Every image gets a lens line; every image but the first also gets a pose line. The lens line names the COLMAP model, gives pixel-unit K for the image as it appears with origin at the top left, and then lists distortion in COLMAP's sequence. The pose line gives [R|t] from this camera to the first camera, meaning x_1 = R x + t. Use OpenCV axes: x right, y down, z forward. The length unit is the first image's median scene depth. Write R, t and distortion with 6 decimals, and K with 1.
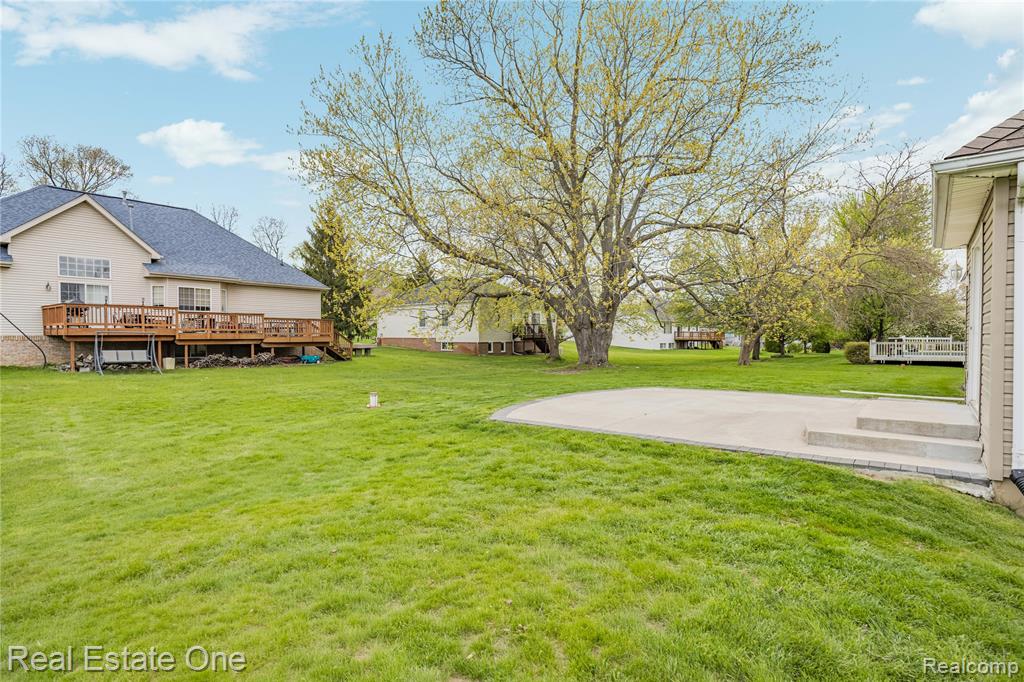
lens RADIAL K [[521.9, 0, 510.4], [0, 521.9, 348.5], [0, 0, 1]] dist [0.000581, -0.000088]
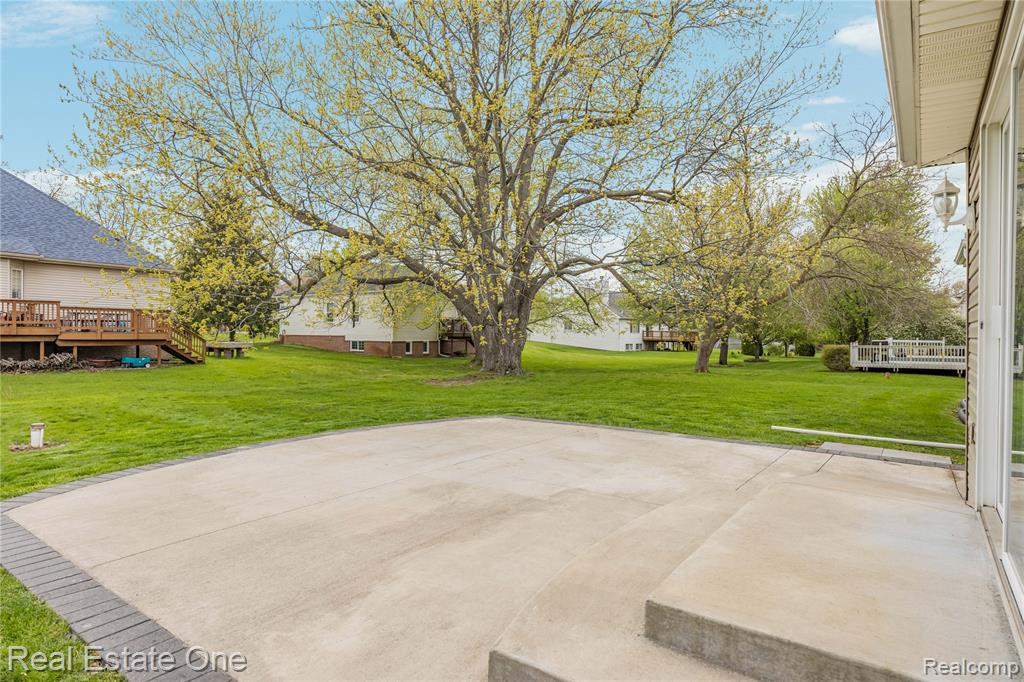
lens RADIAL K [[570.1, 0, 513.7], [0, 570.1, 334.5], [0, 0, 1]] dist [-0.001302, -0.000227]
pose [[0.998545, 0.008869, 0.053196, 0.100881], [-0.007612, 0.999688, -0.023784, -0.003399], [-0.053390, 0.023345, 0.998301, 0.117626]]
